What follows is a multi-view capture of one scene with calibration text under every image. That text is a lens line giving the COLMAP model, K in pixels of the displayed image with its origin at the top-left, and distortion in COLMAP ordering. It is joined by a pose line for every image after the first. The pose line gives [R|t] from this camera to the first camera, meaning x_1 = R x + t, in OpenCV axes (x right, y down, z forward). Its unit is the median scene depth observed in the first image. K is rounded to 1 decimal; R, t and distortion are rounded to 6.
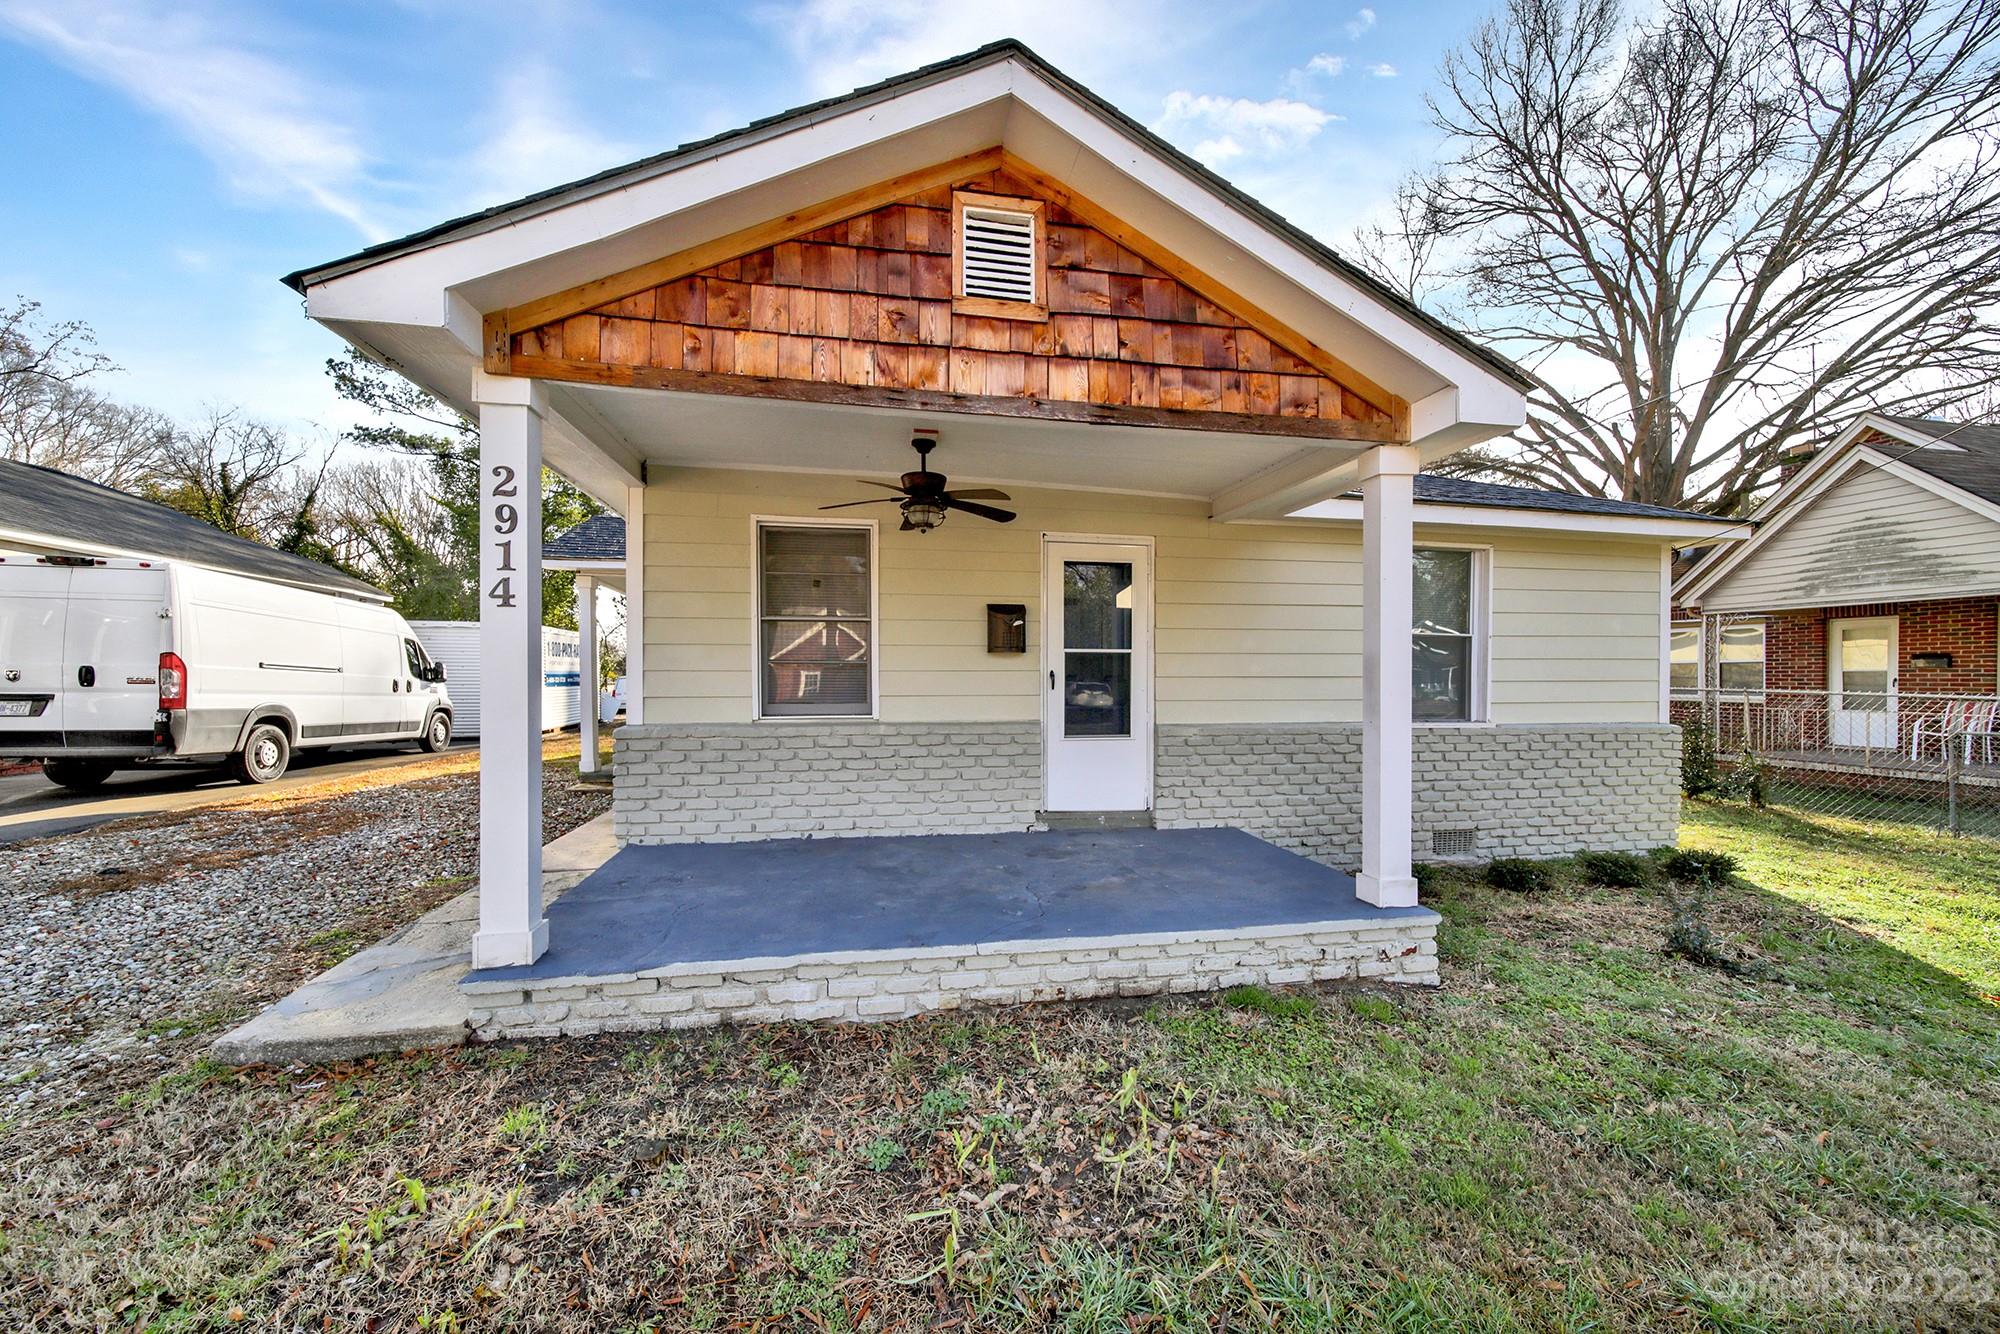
lens RADIAL K [[797.9, 0, 995.0], [0, 797.9, 682.0], [0, 0, 1]] dist [-0.015123, 0.000002]
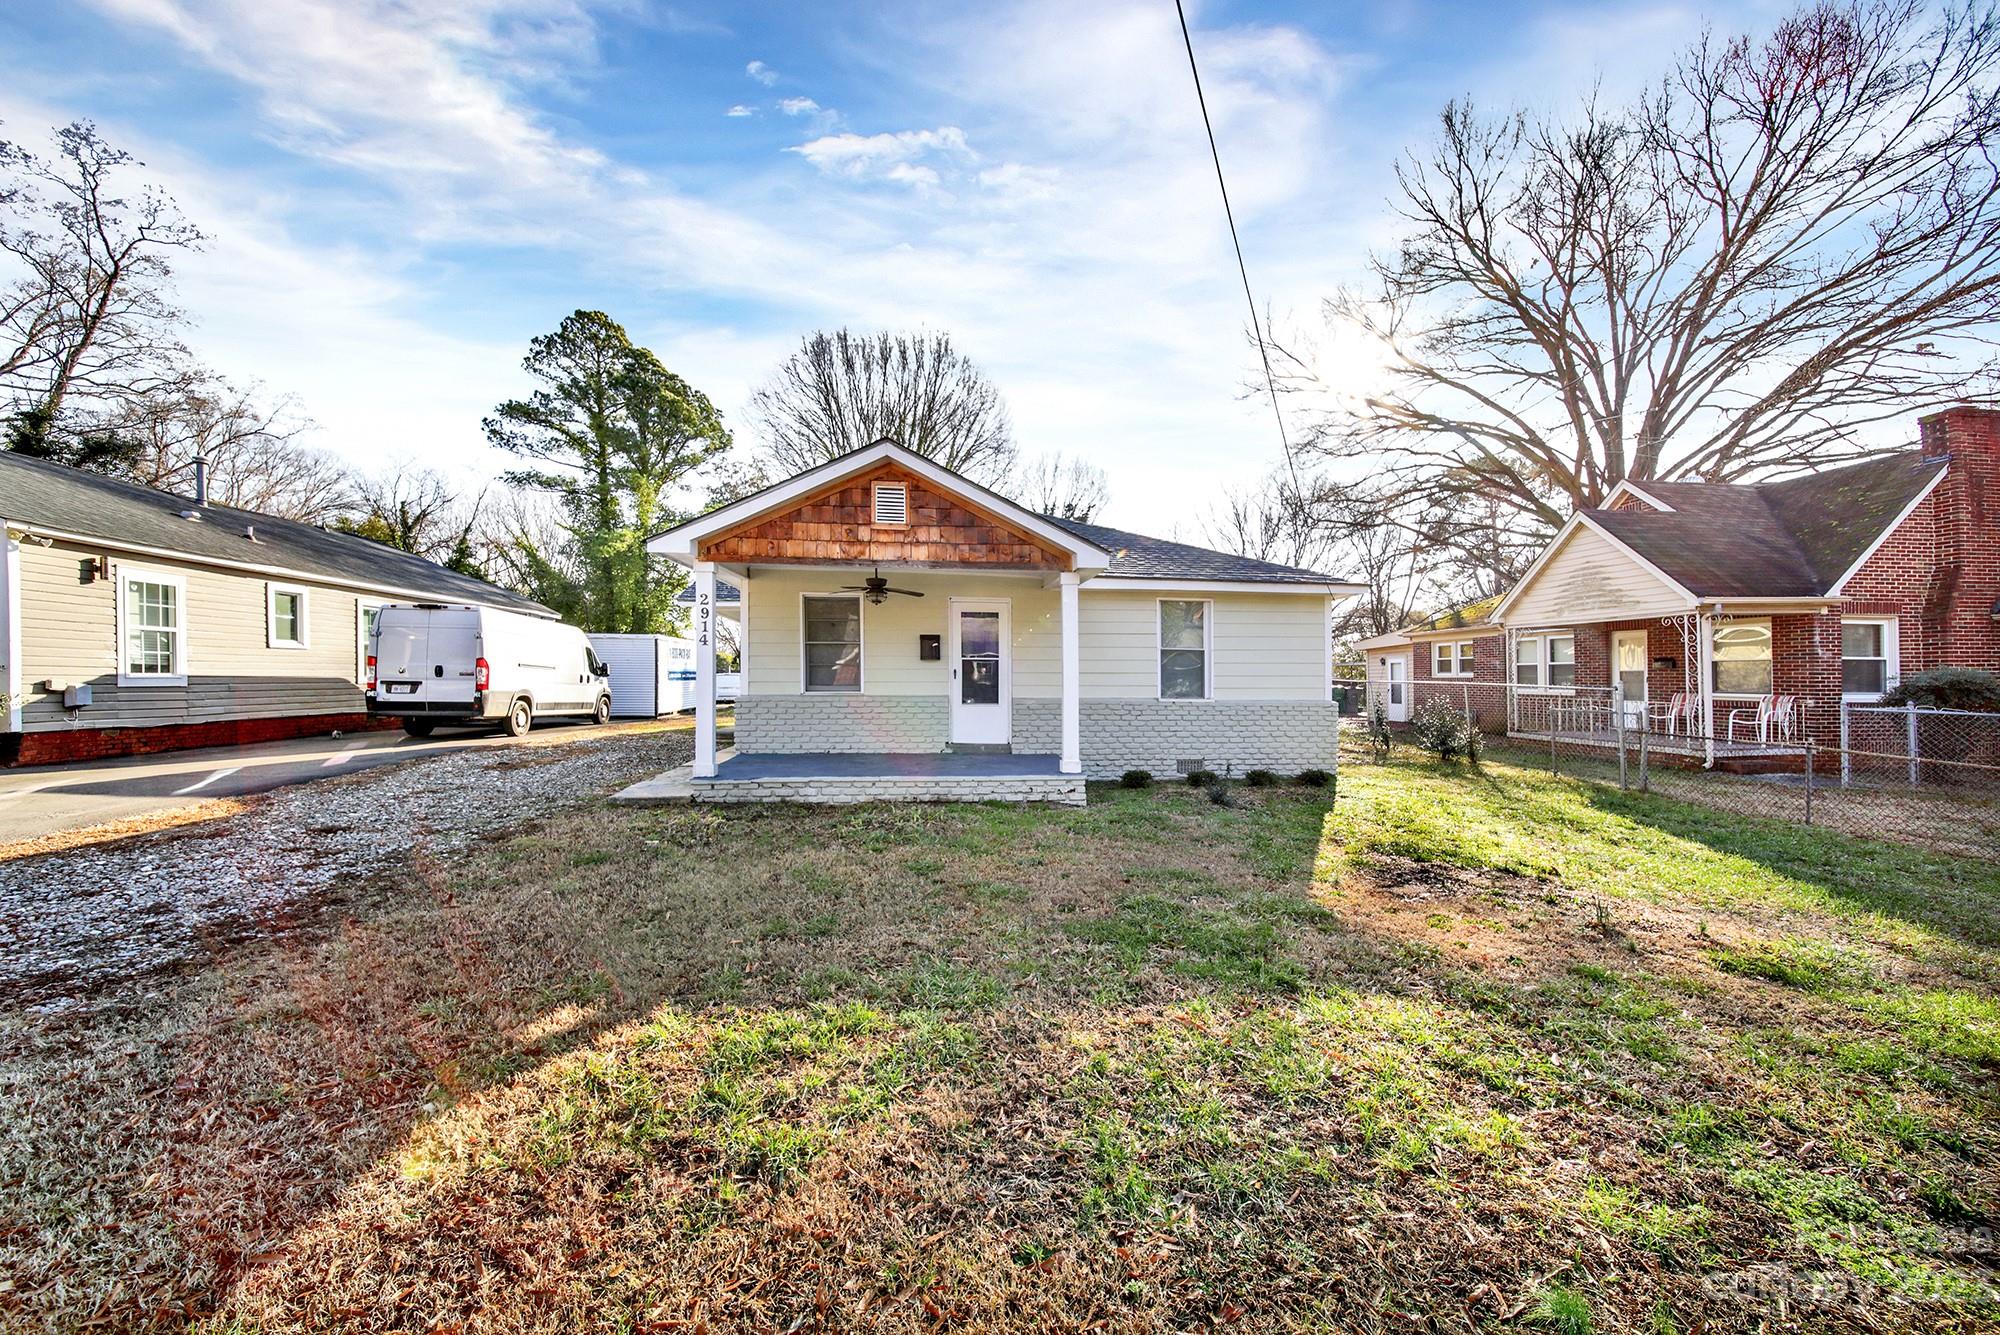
lens RADIAL K [[726.5, 0, 966.9], [0, 726.5, 671.6], [0, 0, 1]] dist [-0.000449, 0.000008]
pose [[0.995116, 0.002293, -0.098683, 0.194251], [-0.003485, 0.999923, -0.011906, 0.008546], [0.098648, 0.012191, 0.995048, -0.517543]]
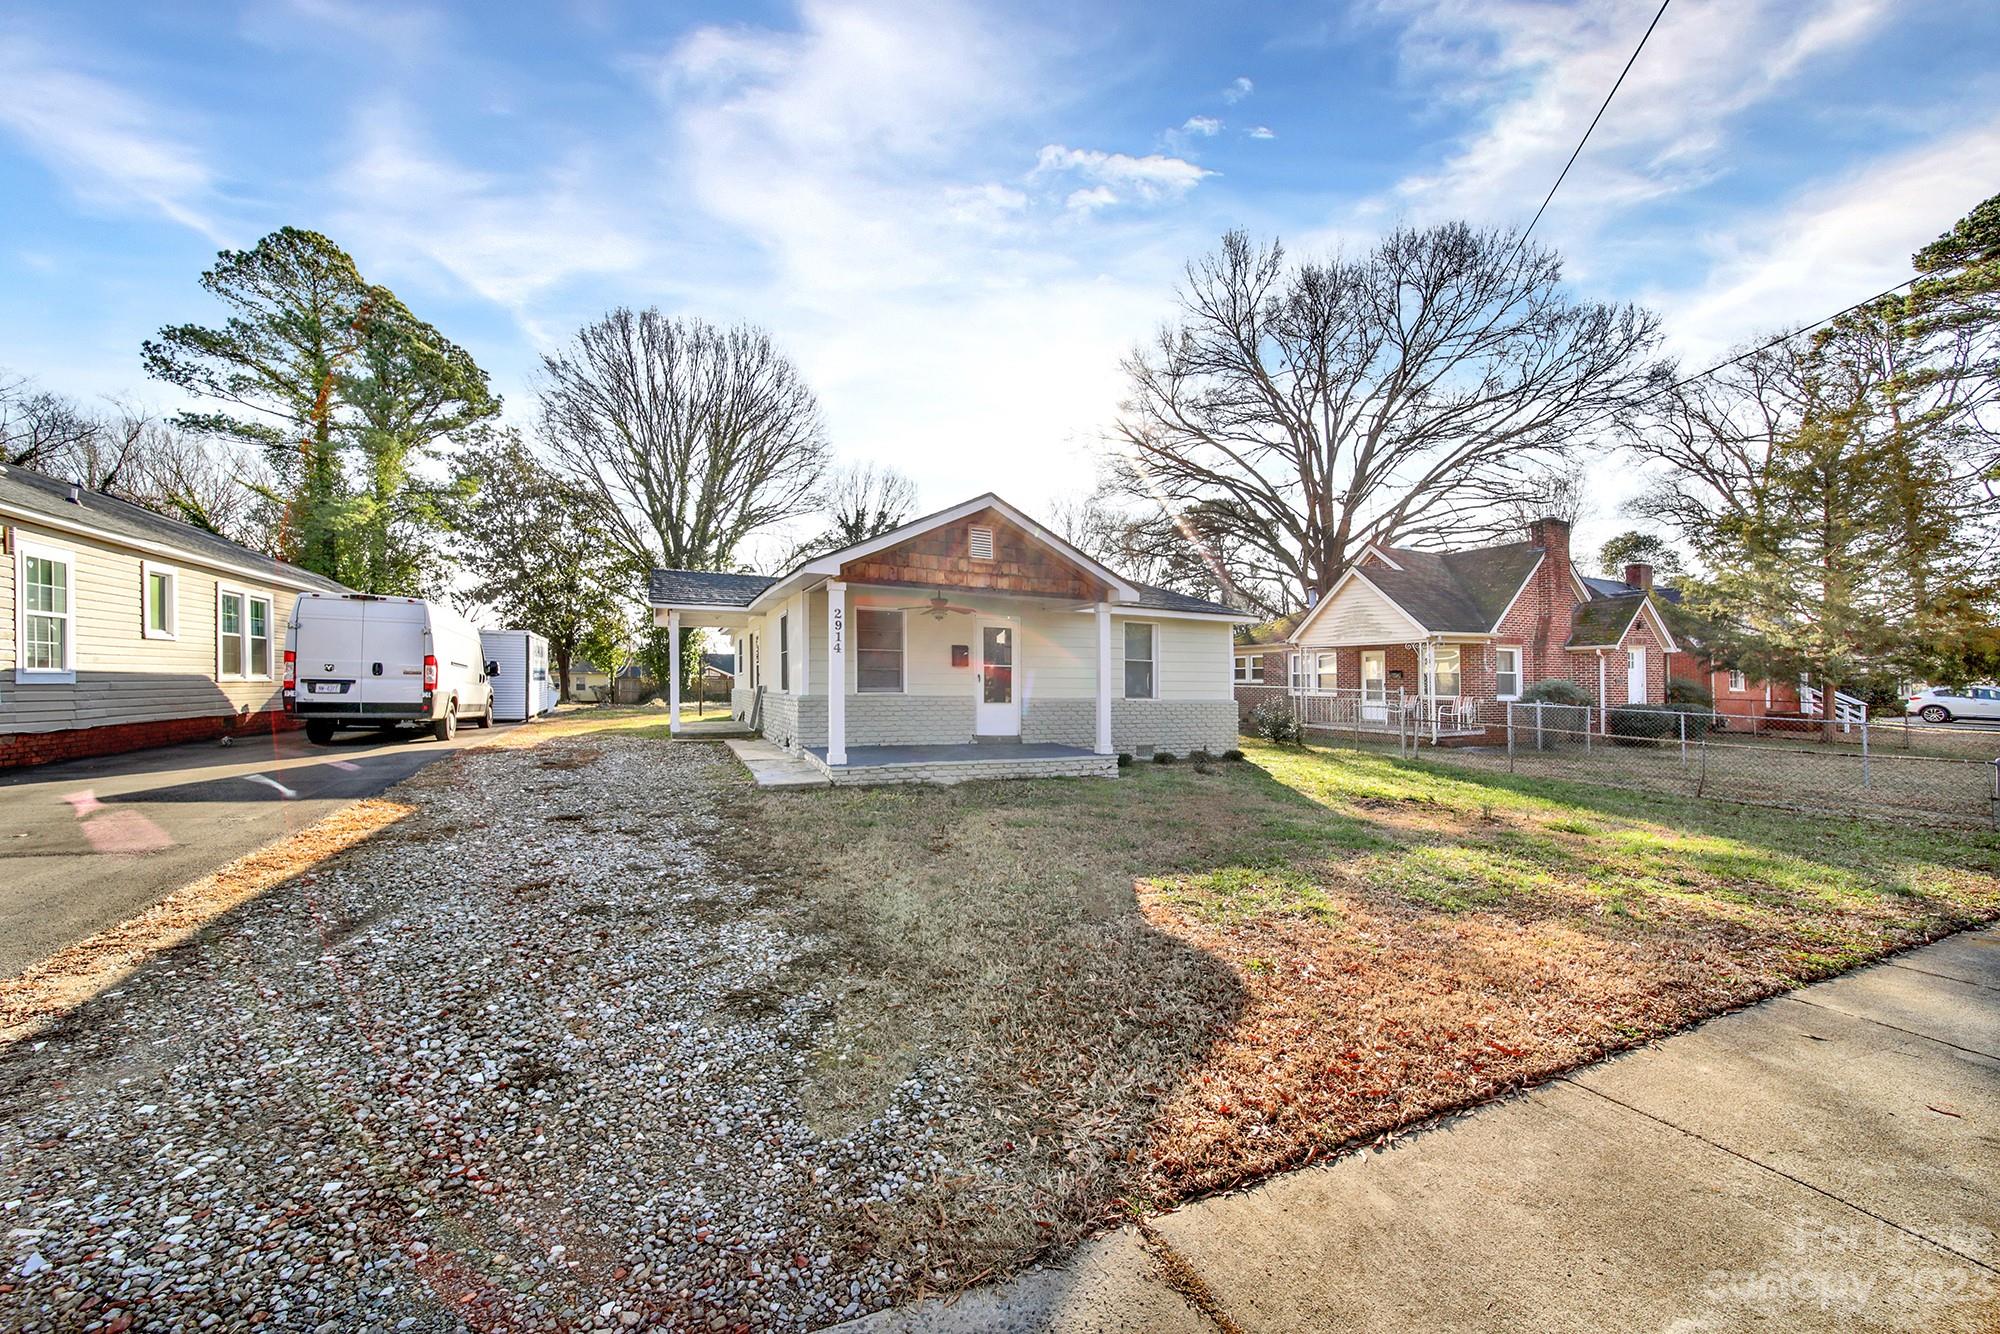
lens RADIAL K [[724.1, 0, 998.7], [0, 724.1, 640.1], [0, 0, 1]] dist [-0.001414, -0.000230]
pose [[0.973336, 0.023964, 0.228127, -0.245833], [-0.010139, 0.998050, -0.061585, 0.011674], [-0.229158, 0.057630, 0.971682, -0.745371]]
